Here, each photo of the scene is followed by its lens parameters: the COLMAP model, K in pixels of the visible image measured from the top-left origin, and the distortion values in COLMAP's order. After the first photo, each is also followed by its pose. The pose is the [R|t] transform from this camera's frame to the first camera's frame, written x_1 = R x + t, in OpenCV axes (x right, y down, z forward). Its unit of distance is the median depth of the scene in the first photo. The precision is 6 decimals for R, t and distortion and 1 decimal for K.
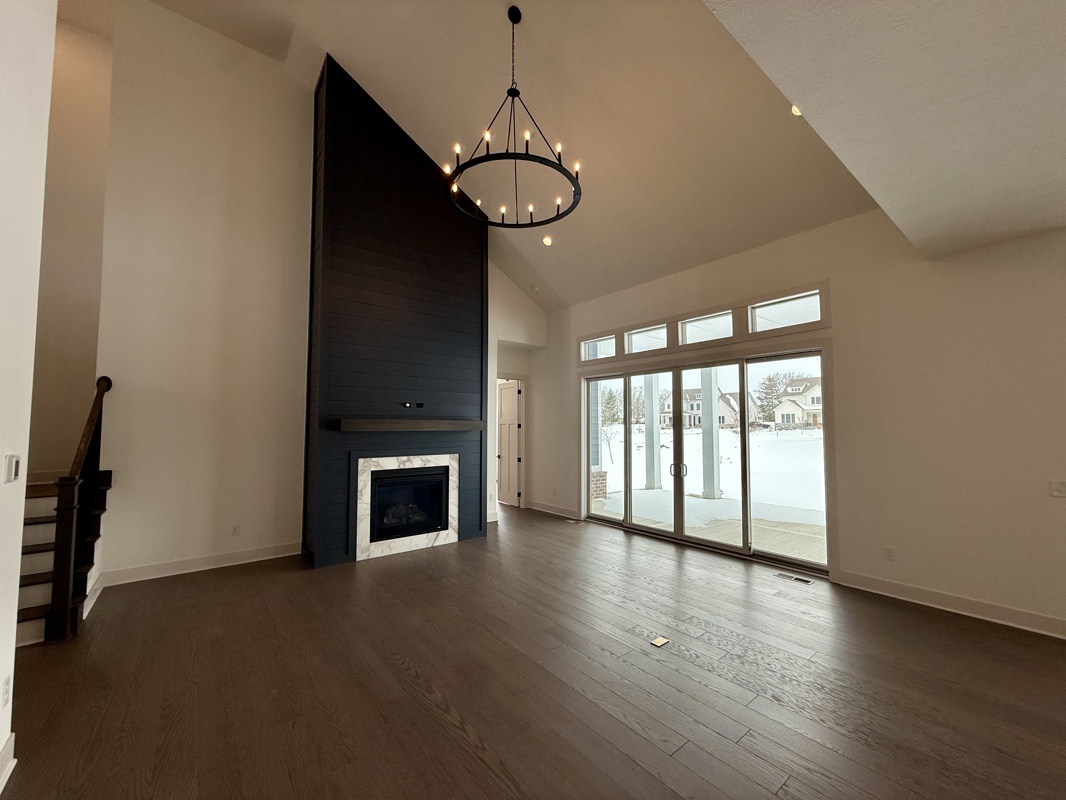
lens RADIAL K [[422.8, 0, 531.0], [0, 422.8, 403.6], [0, 0, 1]] dist [-0.000650, -0.000039]
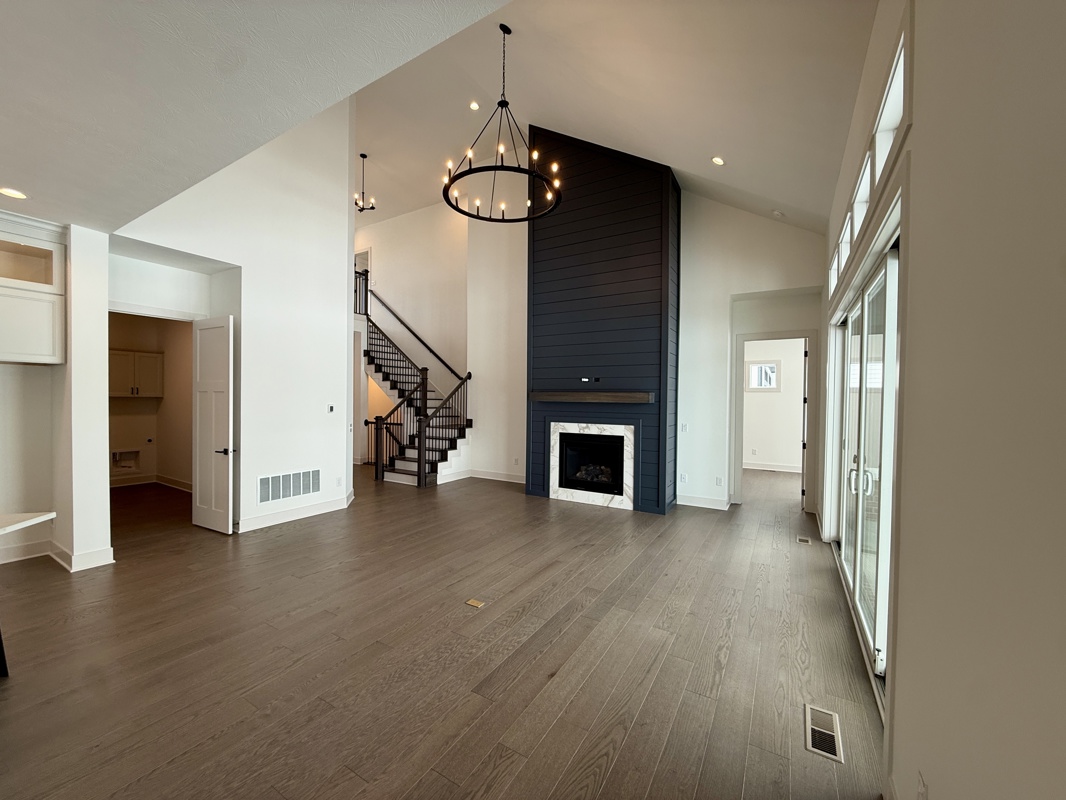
lens RADIAL K [[422.8, 0, 531.0], [0, 422.8, 403.6], [0, 0, 1]] dist [-0.000650, -0.000039]
pose [[0.349049, 0.016343, -0.936962, 0.802277], [0.037964, 0.998780, 0.031564, 0.027902], [0.936335, -0.046588, 0.348003, 0.480349]]
